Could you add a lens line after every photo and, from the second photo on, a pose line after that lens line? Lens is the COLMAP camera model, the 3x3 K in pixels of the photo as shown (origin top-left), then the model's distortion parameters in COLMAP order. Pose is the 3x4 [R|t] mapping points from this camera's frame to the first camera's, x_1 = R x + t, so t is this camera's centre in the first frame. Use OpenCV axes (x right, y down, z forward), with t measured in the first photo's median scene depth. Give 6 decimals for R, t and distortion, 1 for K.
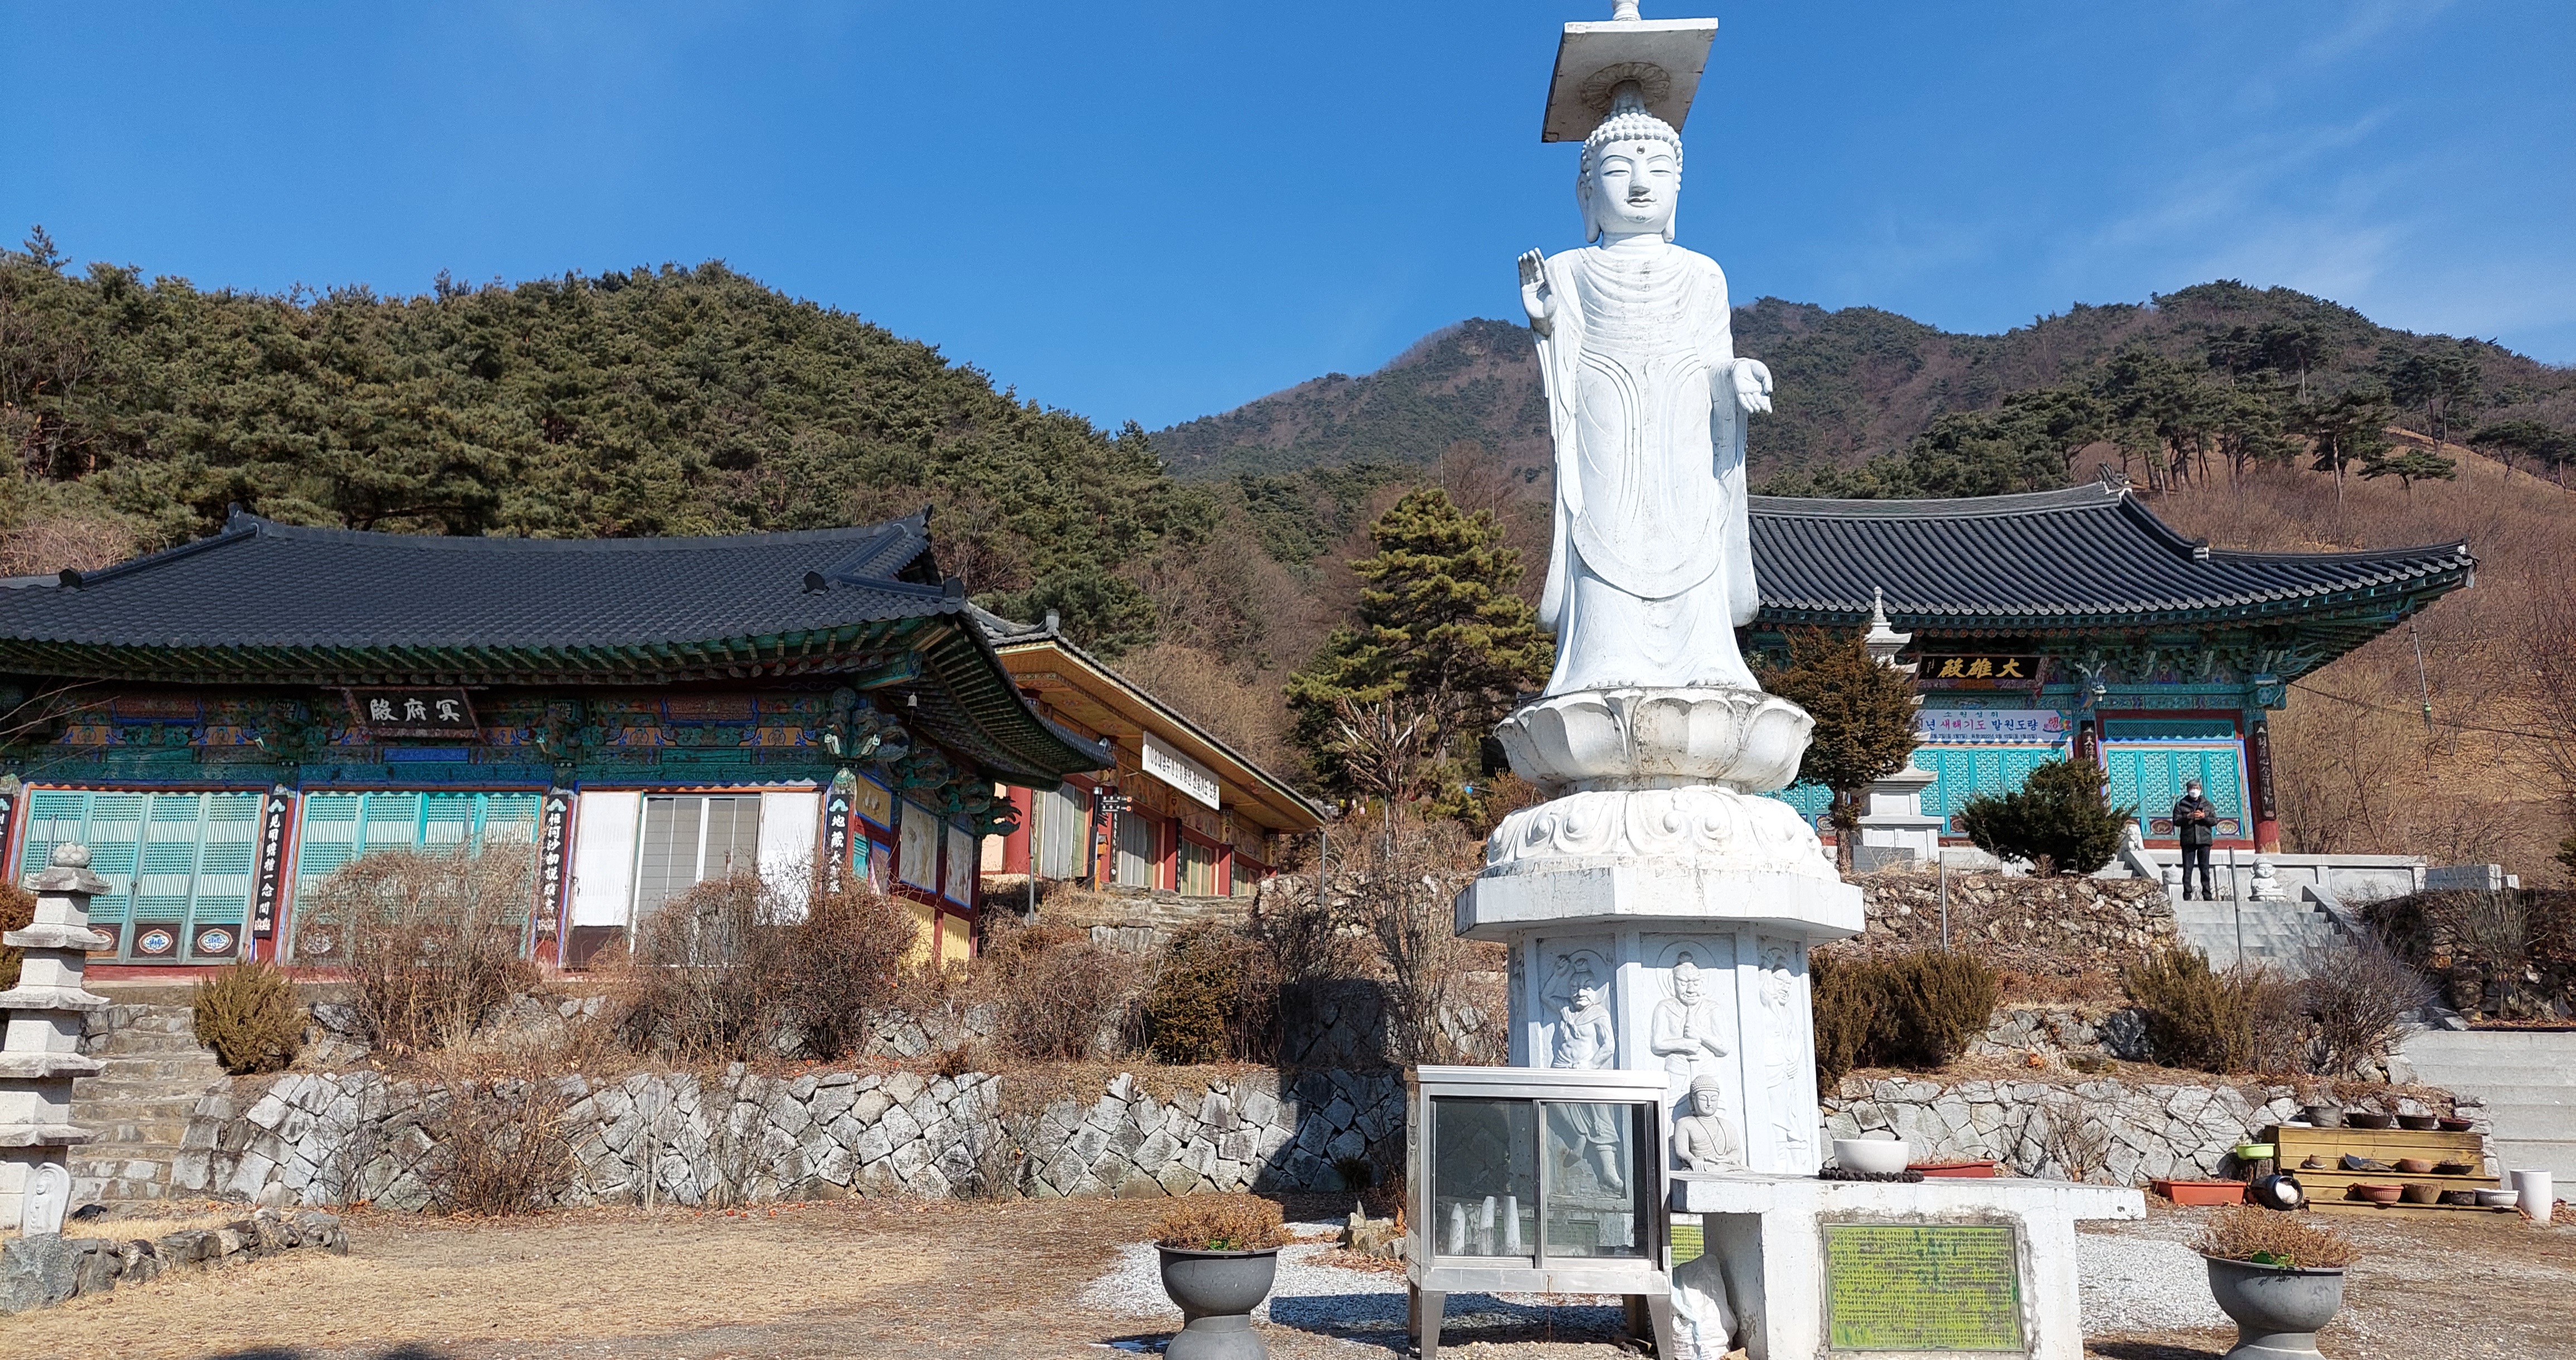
lens RADIAL K [[1871.2, 0, 1291.5], [0, 1871.2, 732.8], [0, 0, 1]] dist [0.109548, -0.136550]
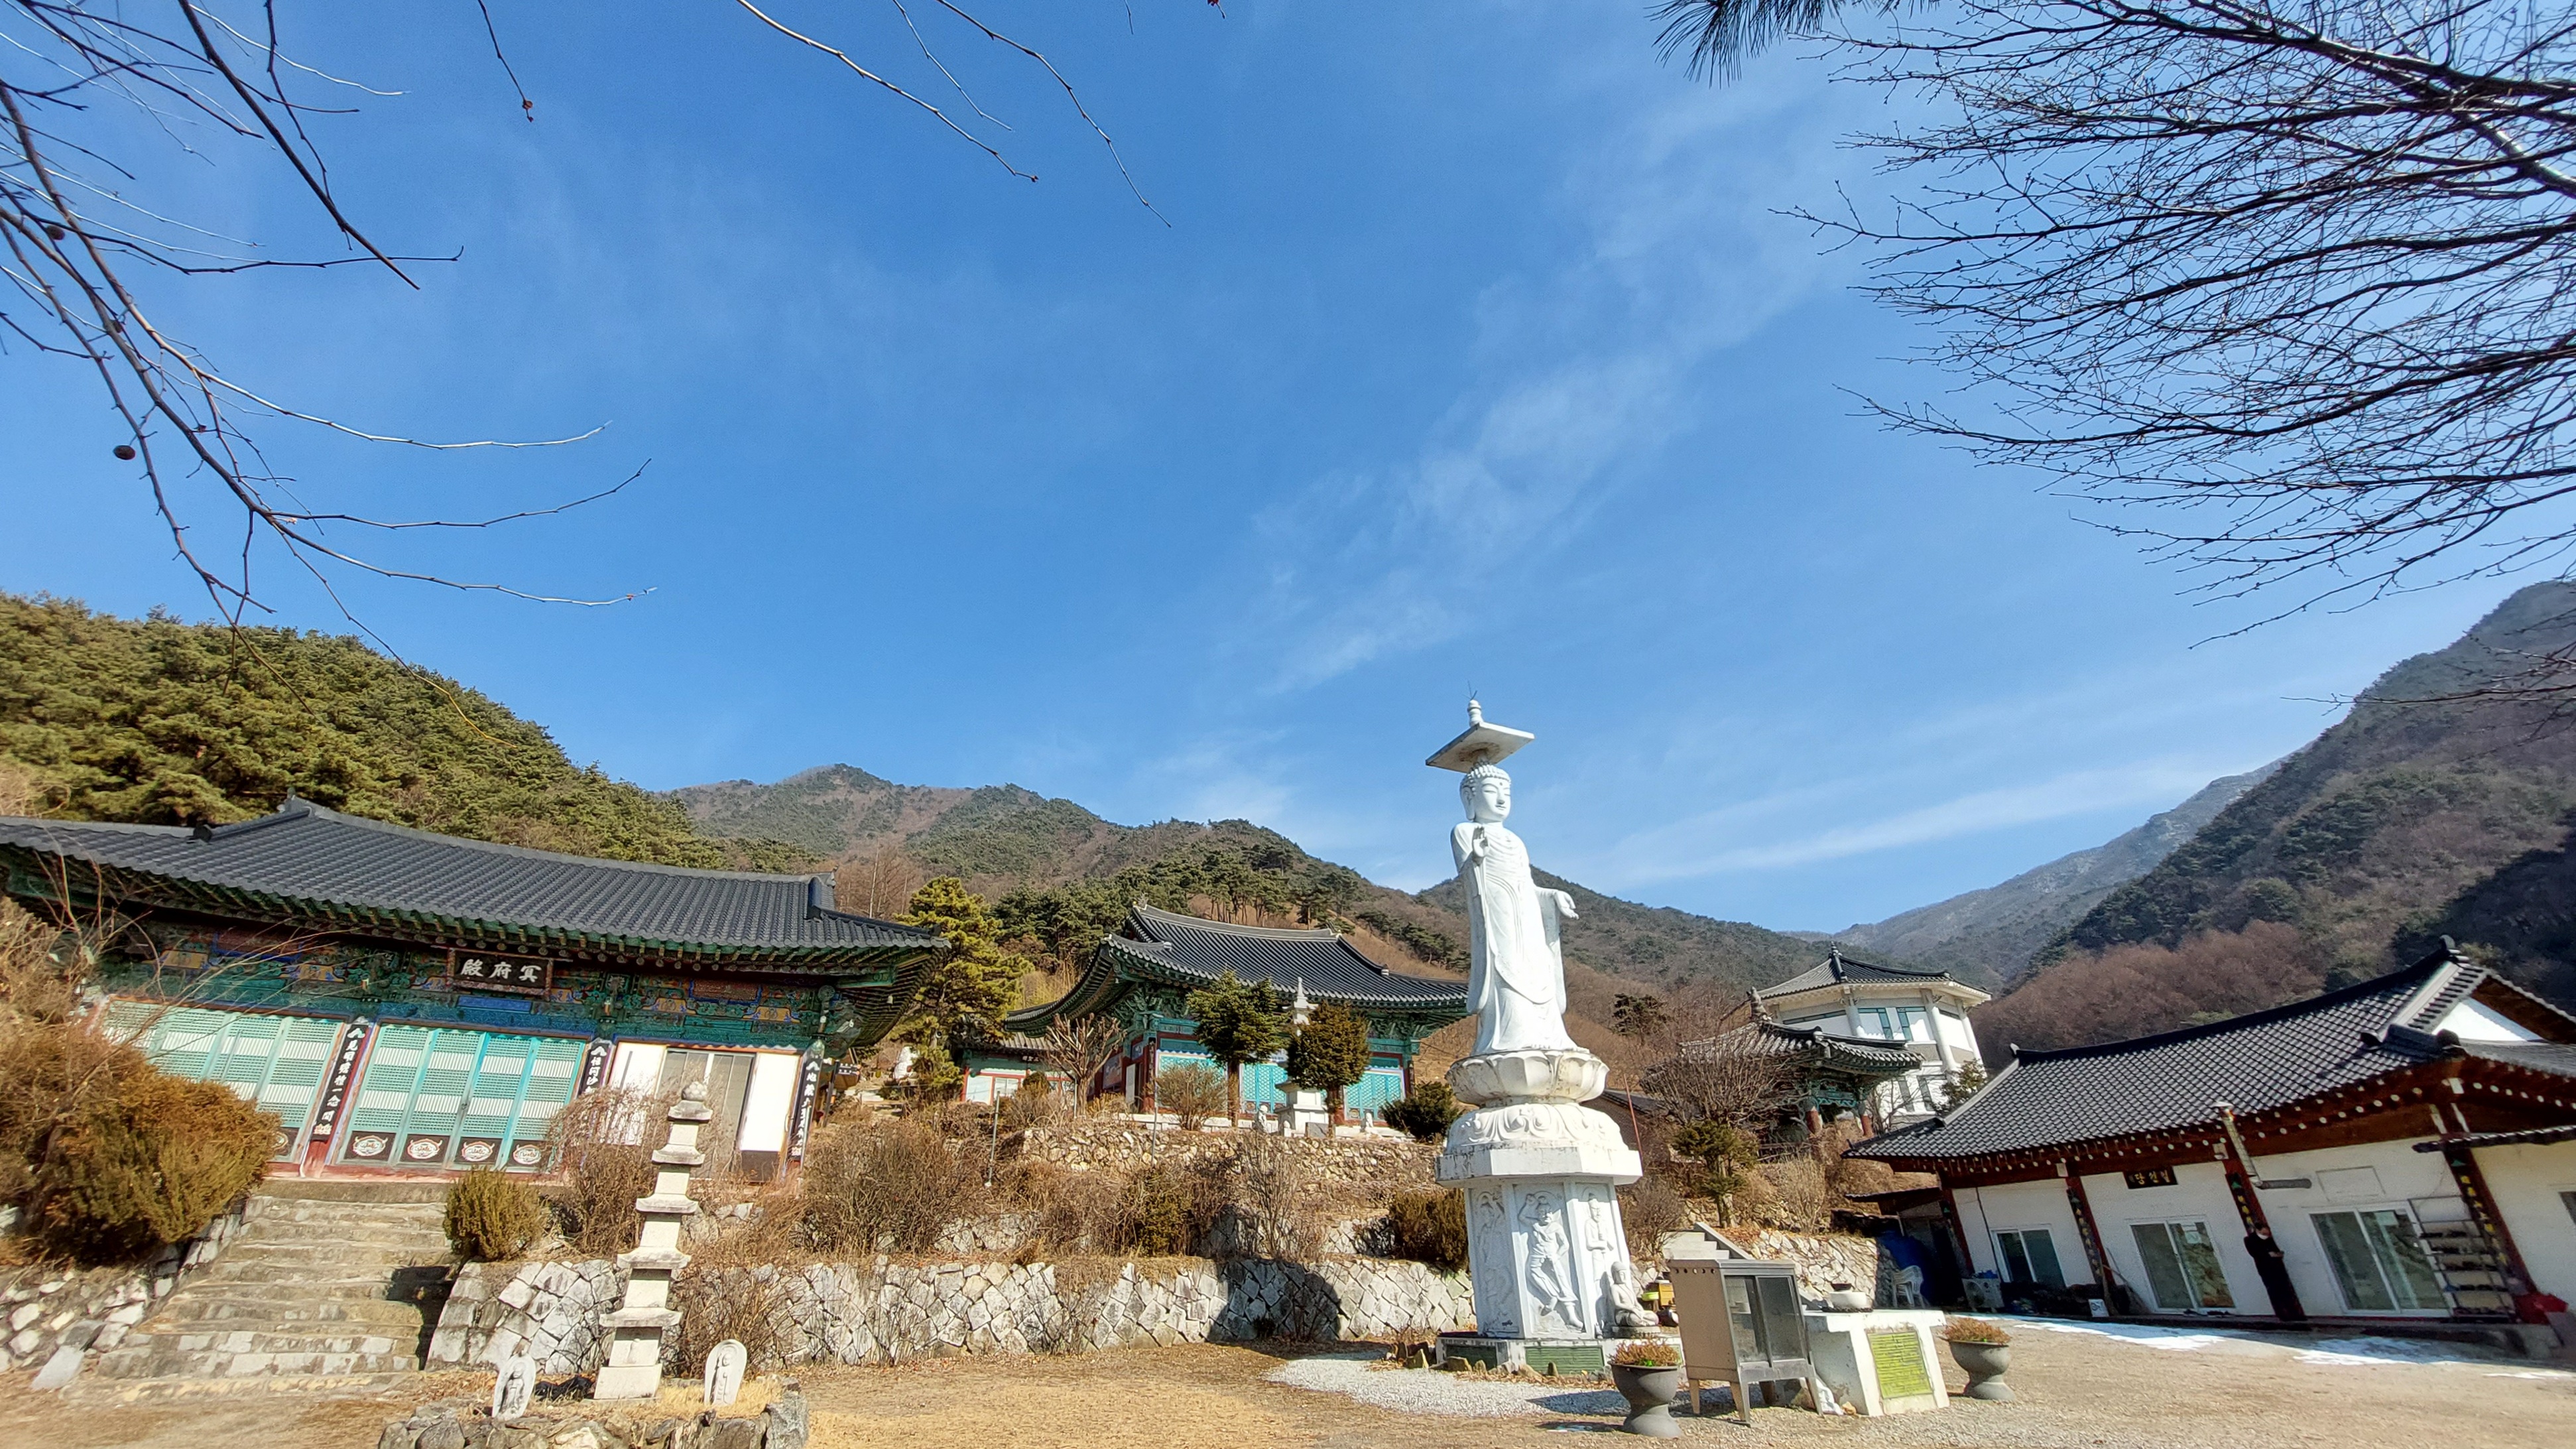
lens RADIAL K [[1063.8, 0, 1288.0], [0, 1063.8, 724.5], [0, 0, 1]] dist [0.001318, -0.011472]
pose [[0.881601, 0.205818, 0.424758, -0.323538], [-0.077909, 0.951029, -0.299123, 0.003748], [-0.465522, 0.230615, 0.854463, 0.041484]]
